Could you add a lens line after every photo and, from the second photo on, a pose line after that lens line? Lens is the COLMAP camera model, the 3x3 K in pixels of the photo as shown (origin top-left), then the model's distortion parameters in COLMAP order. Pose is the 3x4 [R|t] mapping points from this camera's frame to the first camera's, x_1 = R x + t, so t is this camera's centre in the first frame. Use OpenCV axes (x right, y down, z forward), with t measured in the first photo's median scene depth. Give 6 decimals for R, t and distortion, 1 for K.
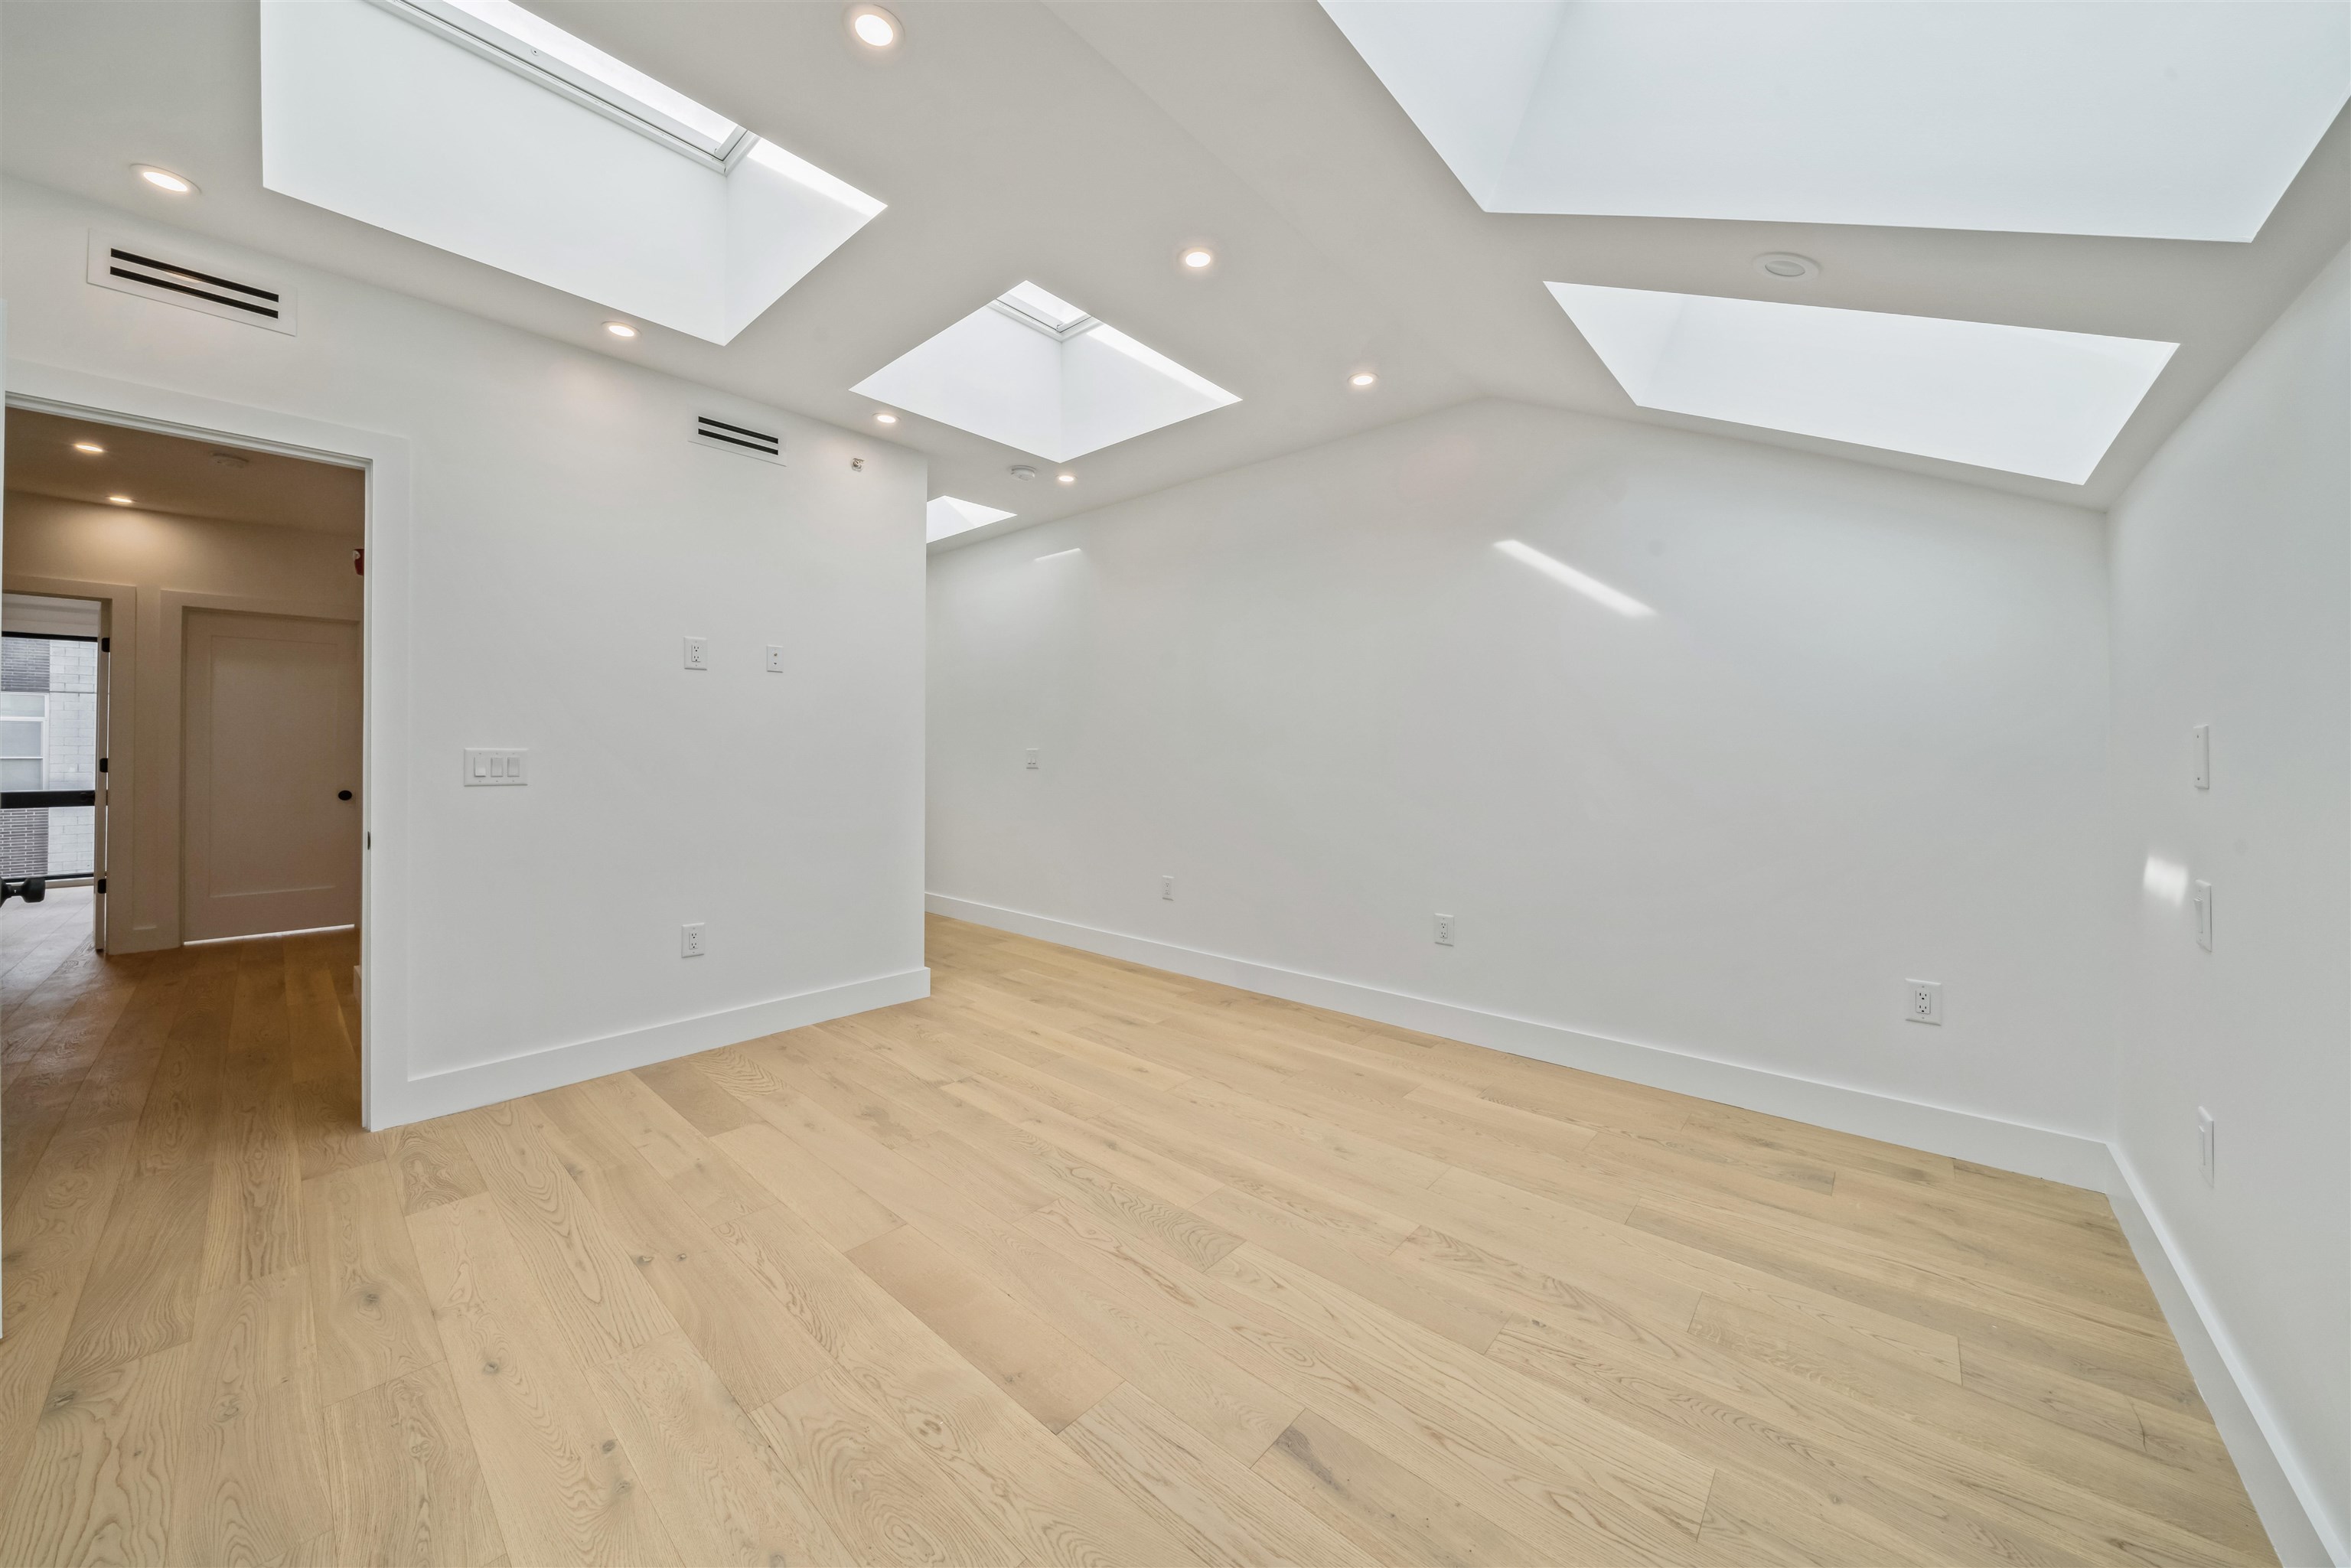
lens RADIAL K [[814.3, 0, 1164.6], [0, 814.3, 756.2], [0, 0, 1]] dist [-0.000451, -0.001131]
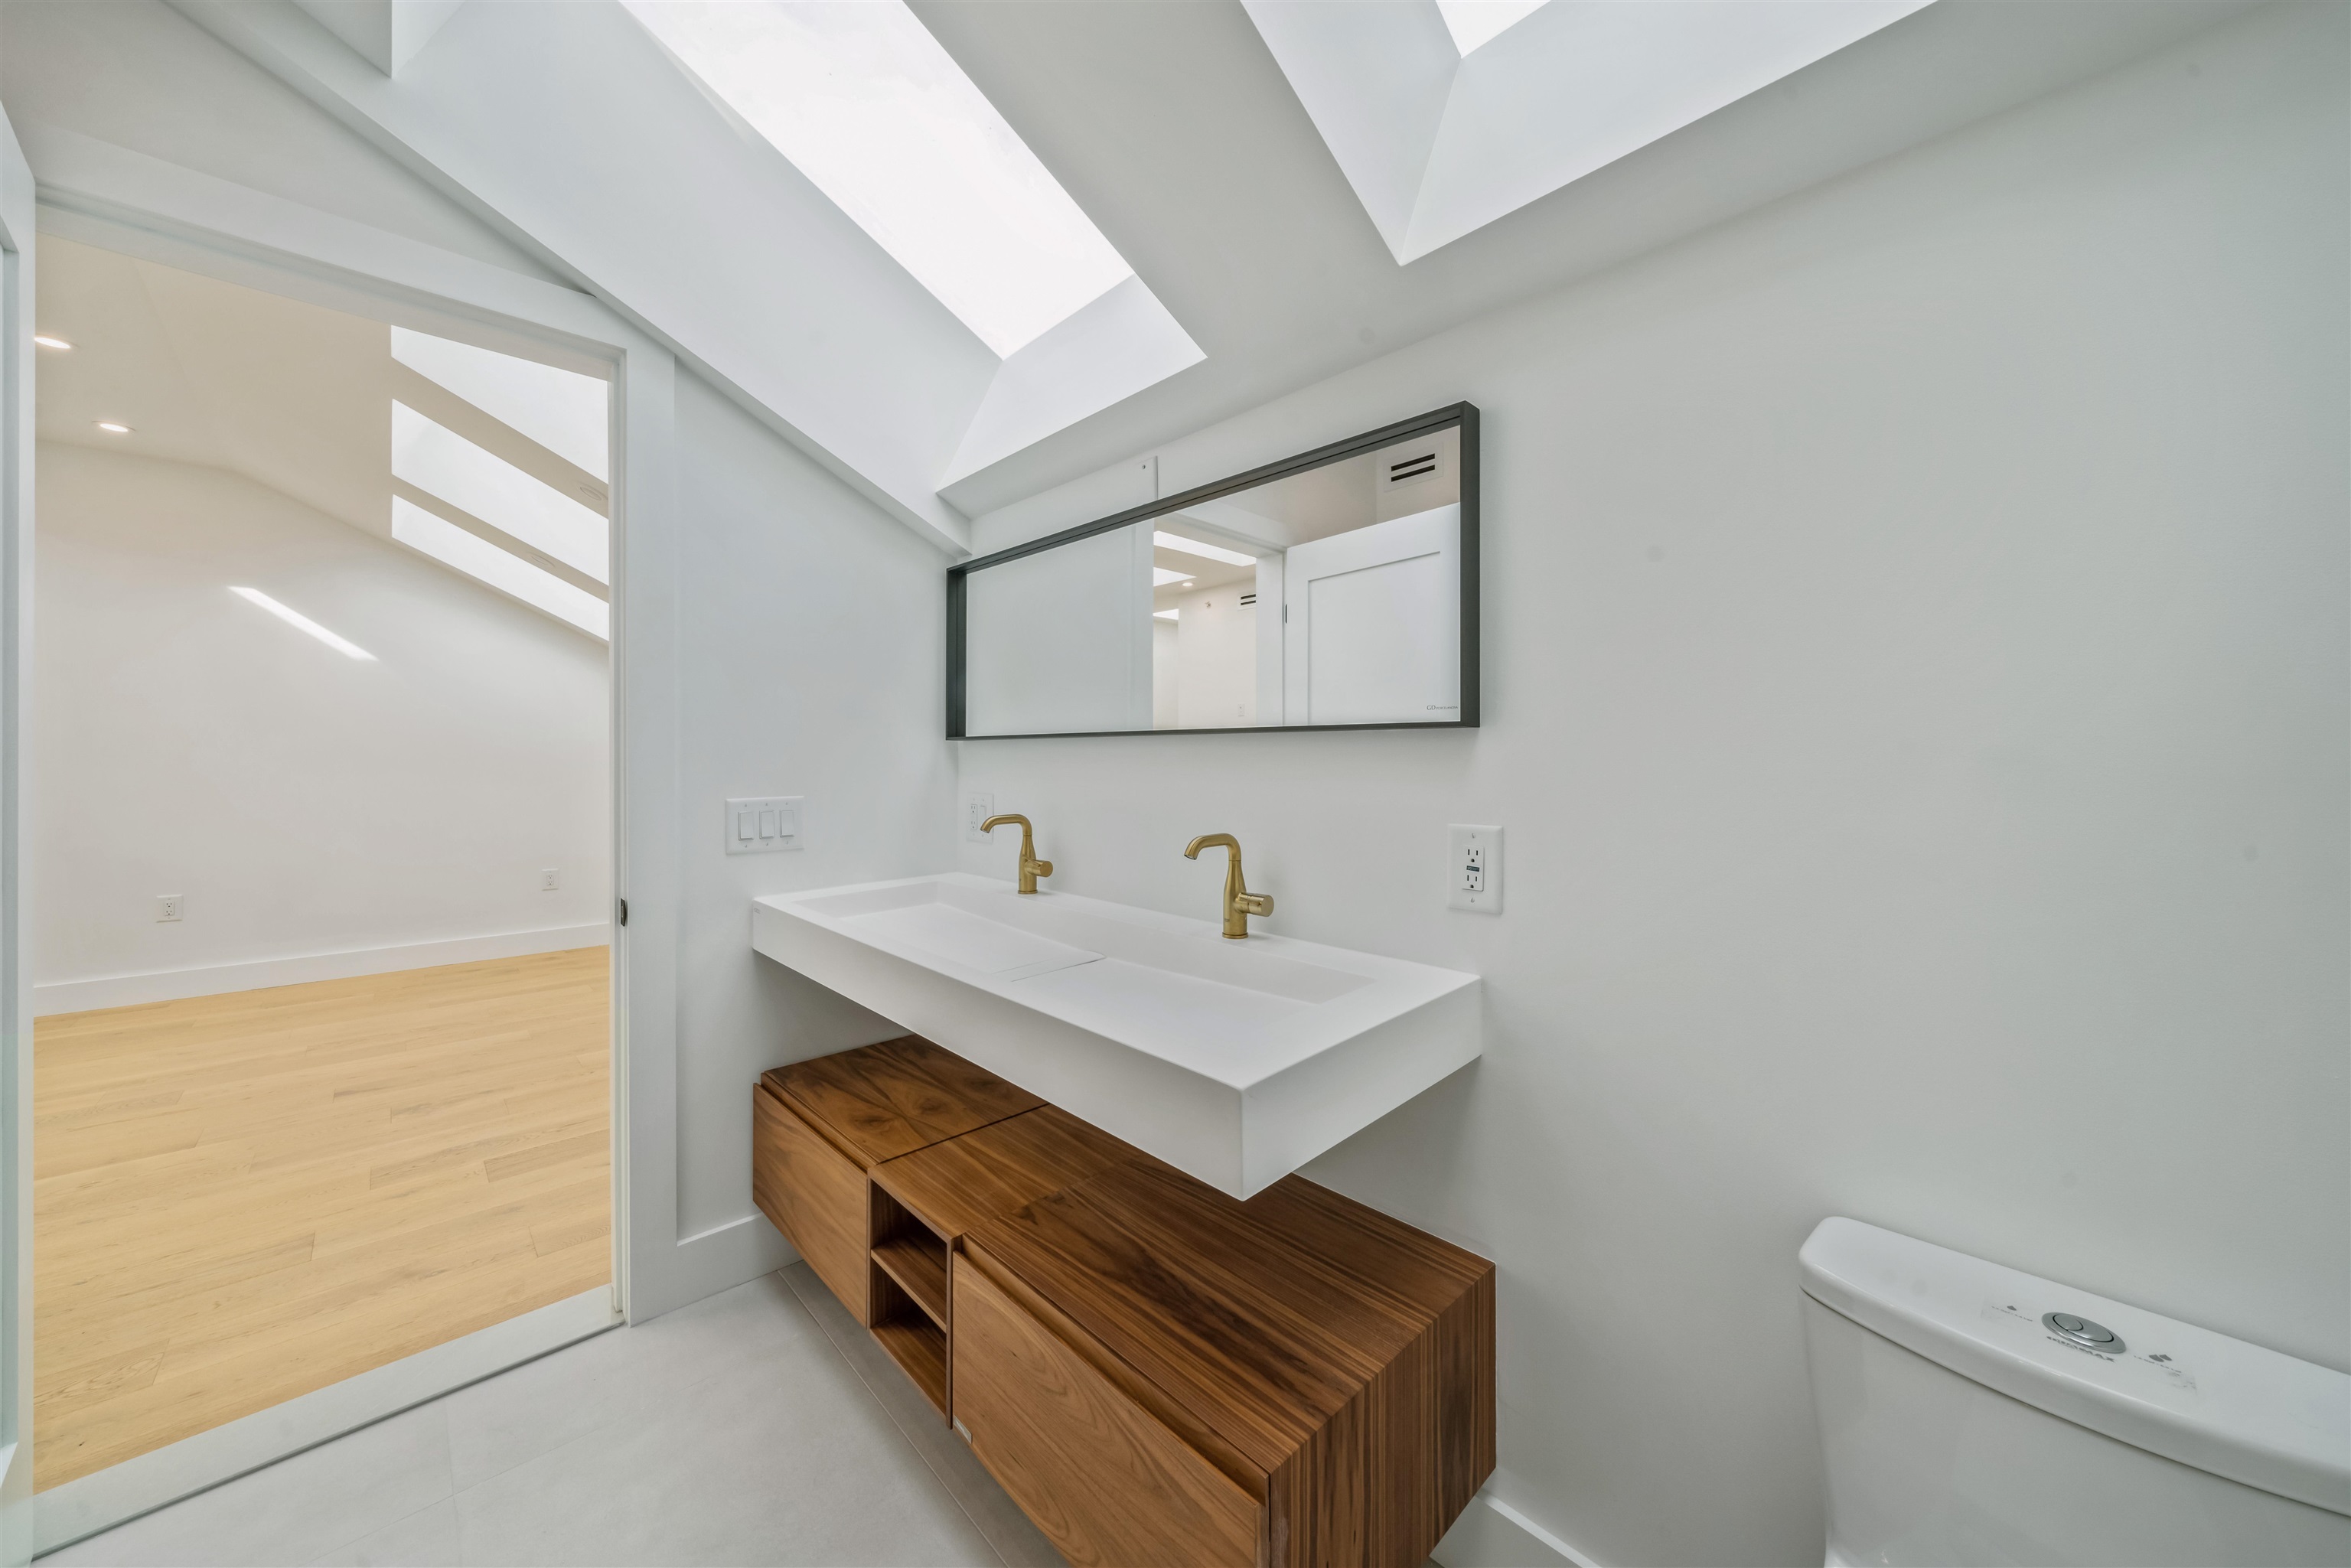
lens RADIAL K [[814.3, 0, 1202.3], [0, 814.3, 754.5], [0, 0, 1]] dist [-0.000451, -0.001131]
pose [[0.043784, 0.000493, 0.999041, -1.080082], [-0.002594, 0.999997, -0.000380, -0.009254], [-0.999038, -0.002575, 0.043785, -0.751742]]
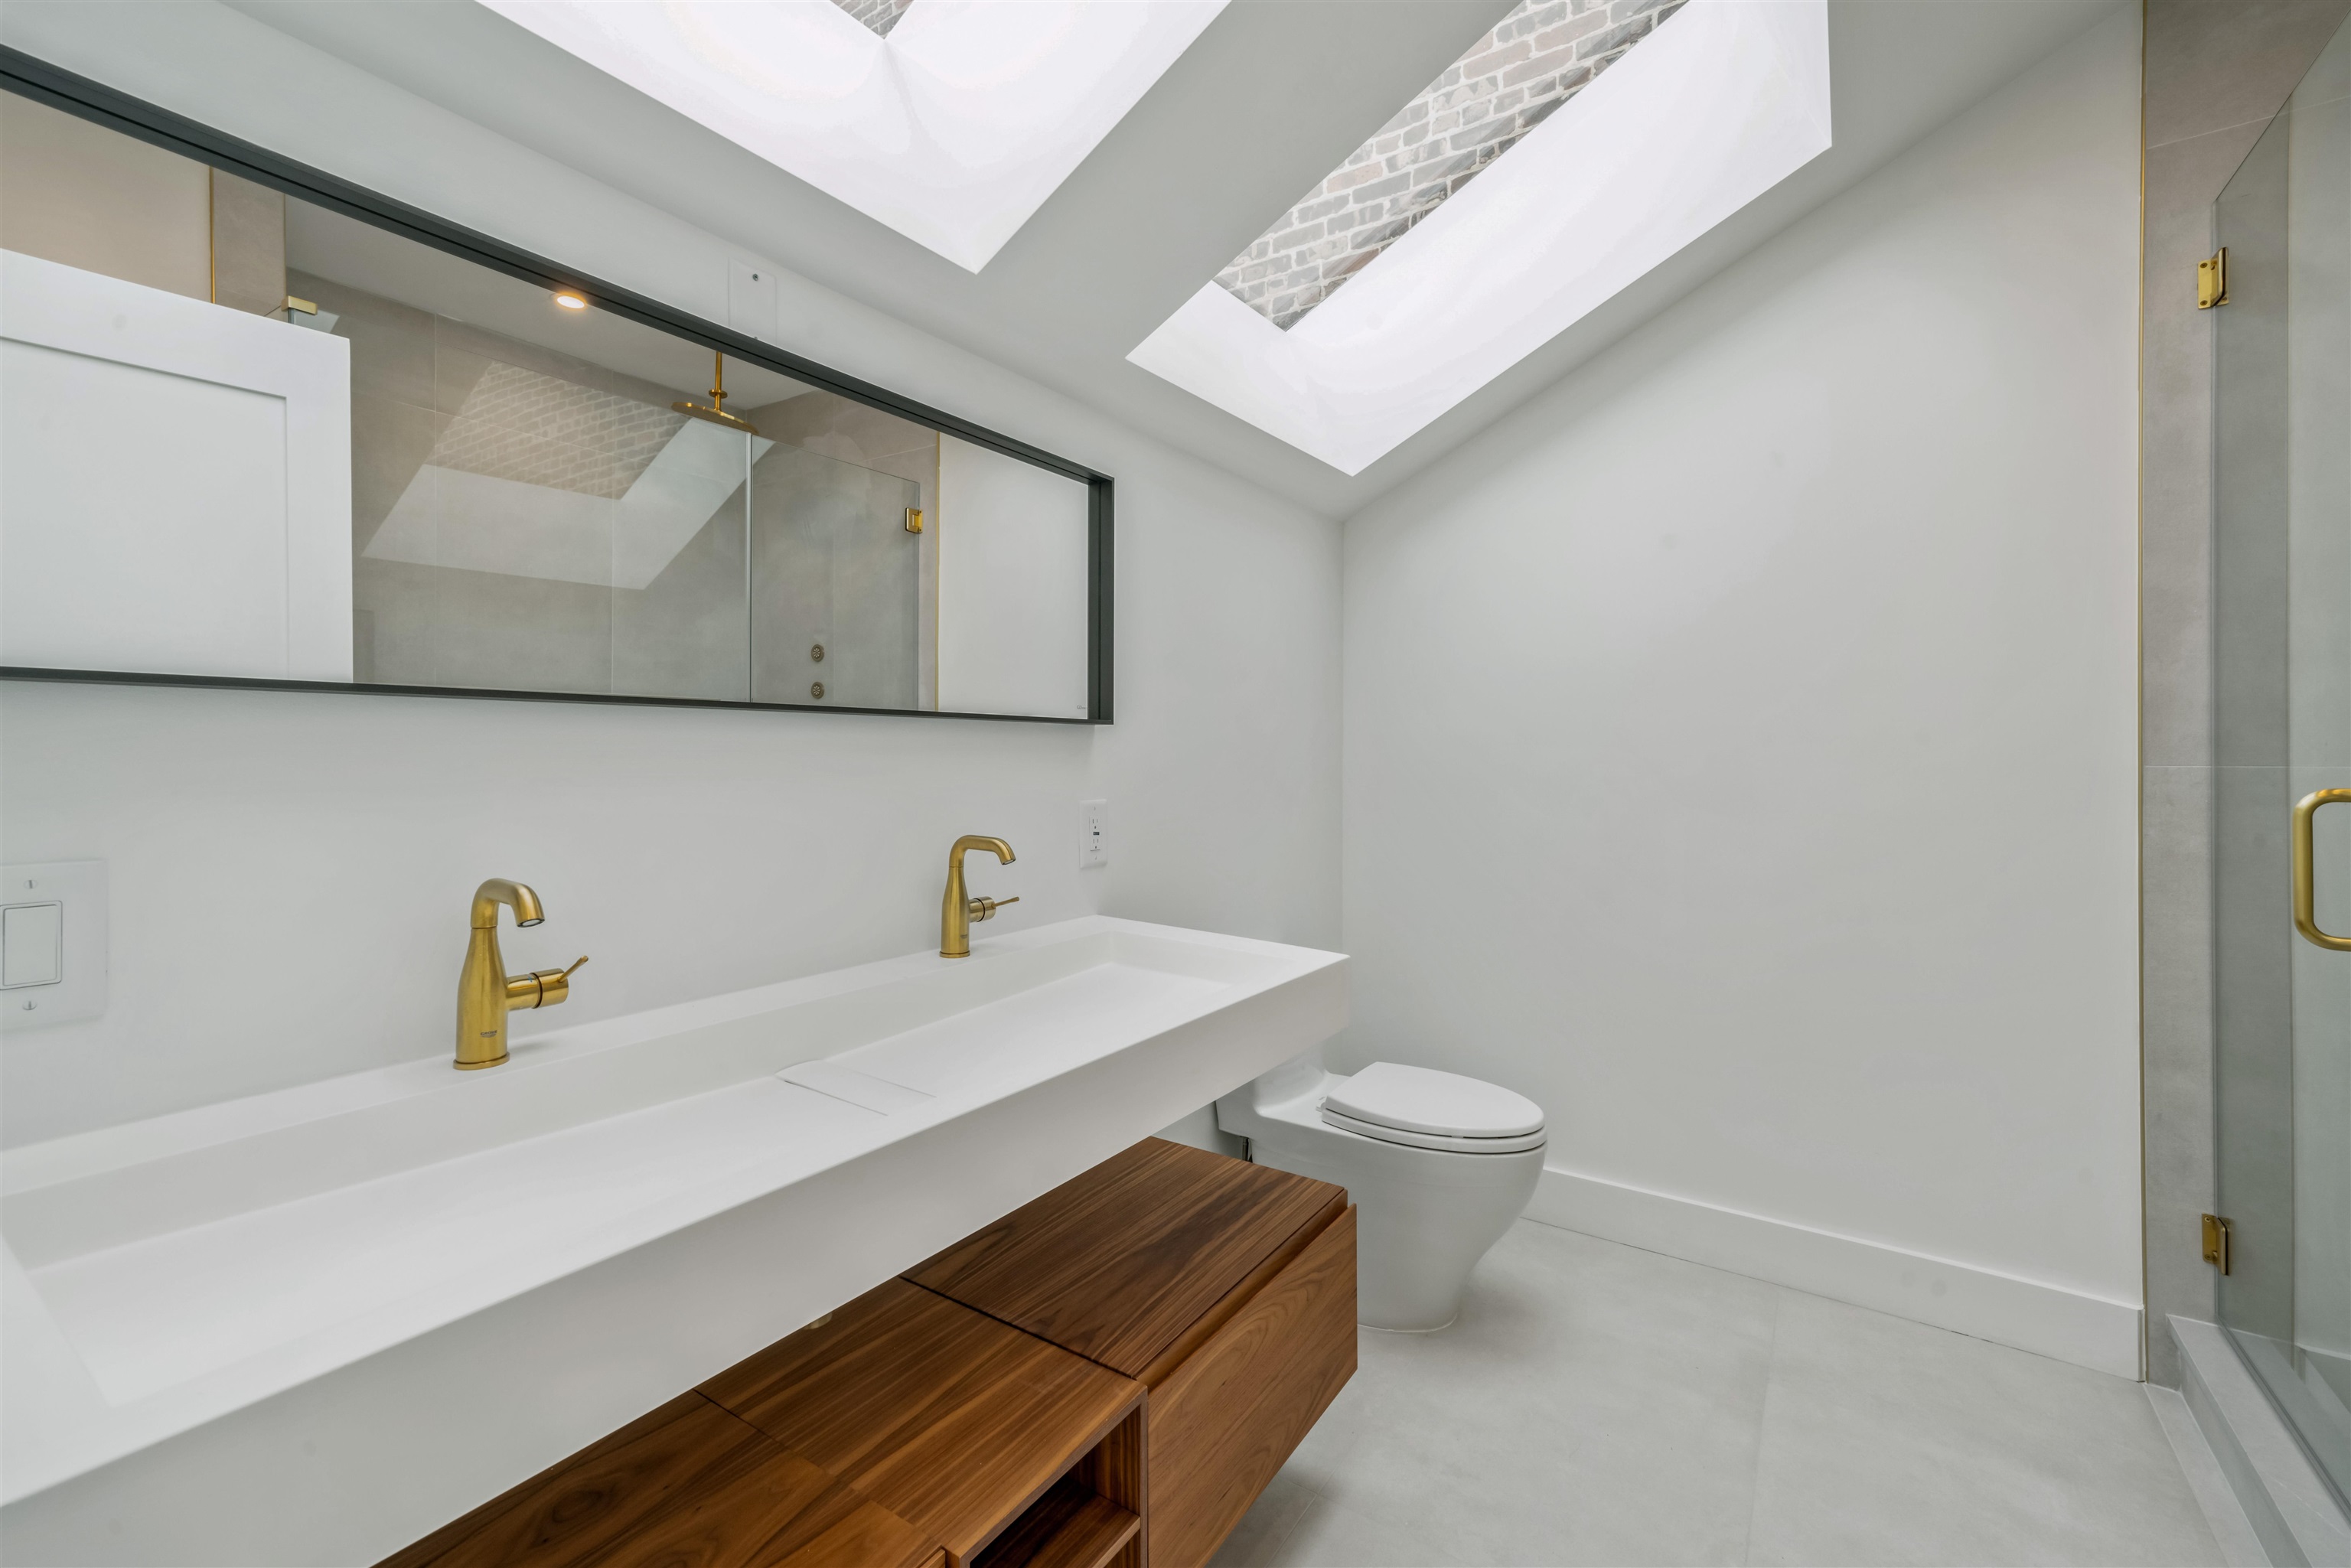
lens RADIAL K [[1022.5, 0, 1127.8], [0, 1022.5, 752.8], [0, 0, 1]] dist [0.002950, 0.000406]
pose [[-0.992528, -0.001902, -0.122002, -0.449532], [-0.001680, 0.999997, -0.001921, -0.001551], [0.122005, -0.001702, -0.992528, -0.027466]]
